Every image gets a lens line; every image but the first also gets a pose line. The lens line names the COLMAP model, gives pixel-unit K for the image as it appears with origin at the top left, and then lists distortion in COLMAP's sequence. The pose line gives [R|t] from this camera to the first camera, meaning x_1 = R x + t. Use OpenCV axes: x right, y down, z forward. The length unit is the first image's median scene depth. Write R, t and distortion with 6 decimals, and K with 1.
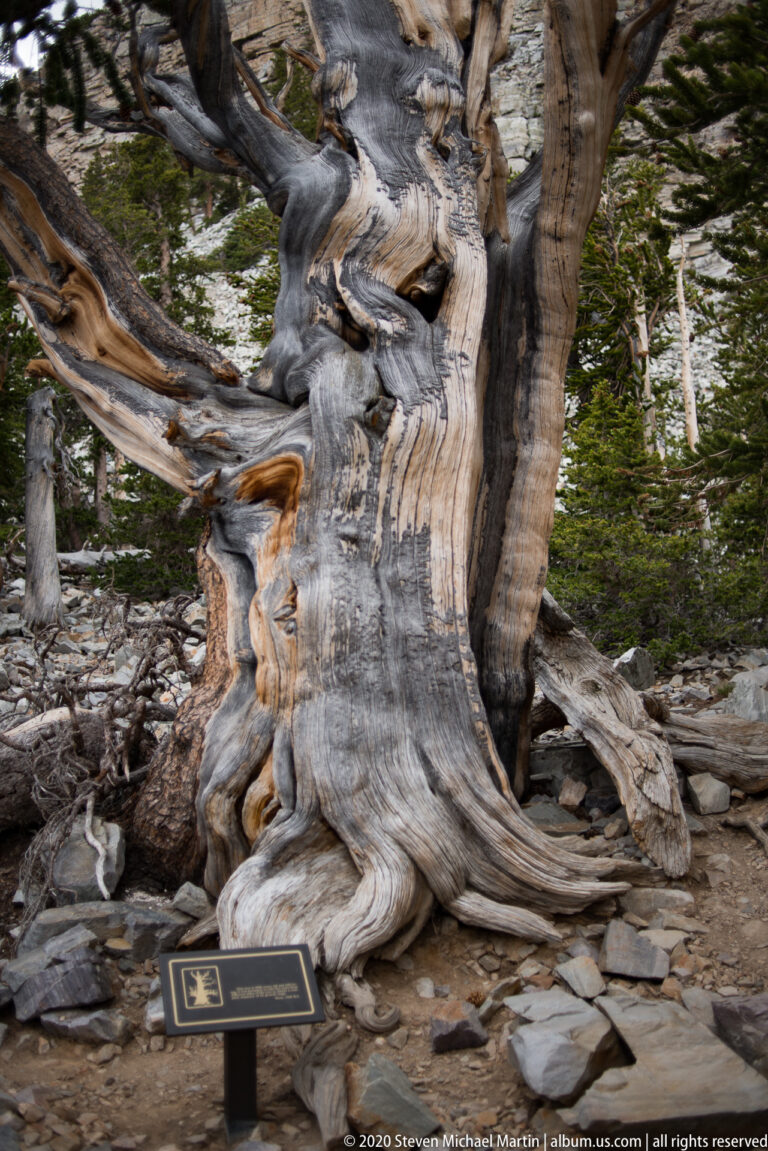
lens RADIAL K [[1187.3, 0, 387.4], [0, 1187.3, 581.3], [0, 0, 1]] dist [-0.086140, 0.117455]
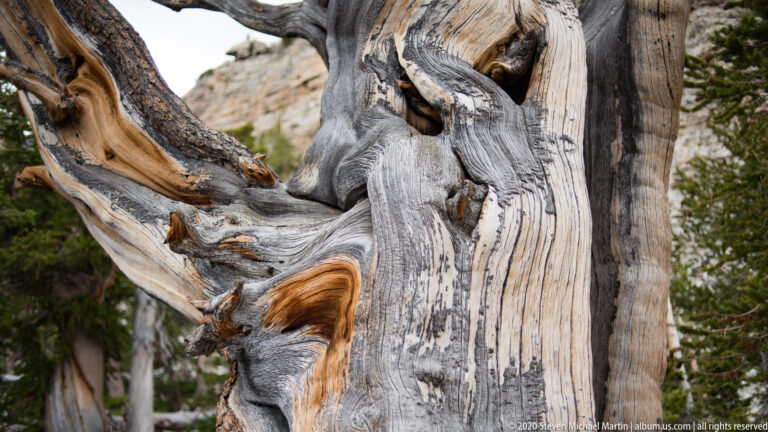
lens RADIAL K [[792.5, 0, 384.5], [0, 792.5, 246.9], [0, 0, 1]] dist [-0.082414, 0.114081]
pose [[0.999635, -0.016182, -0.021652, -0.044353], [0.010792, 0.973316, -0.229214, -0.006647], [0.024784, 0.228896, 0.973135, 0.522843]]
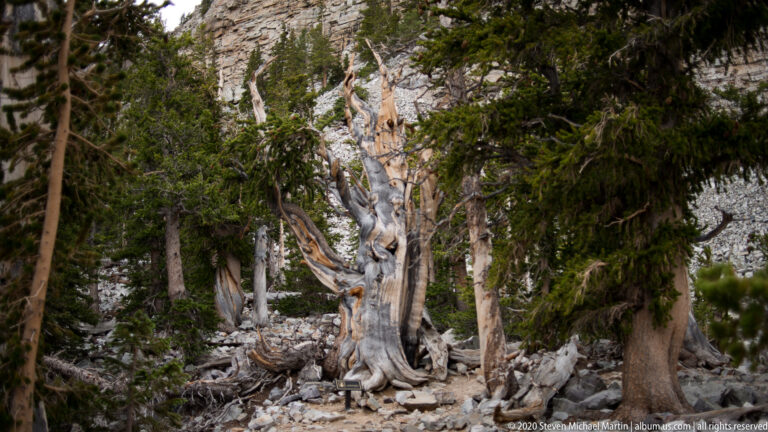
lens RADIAL K [[792.5, 0, 384.5], [0, 792.5, 246.9], [0, 0, 1]] dist [-0.082414, 0.114081]
pose [[0.997802, 0.017882, -0.063808, 0.197718], [-0.022614, 0.996985, -0.074228, -0.031295], [0.062288, 0.075508, 0.995198, -1.999258]]
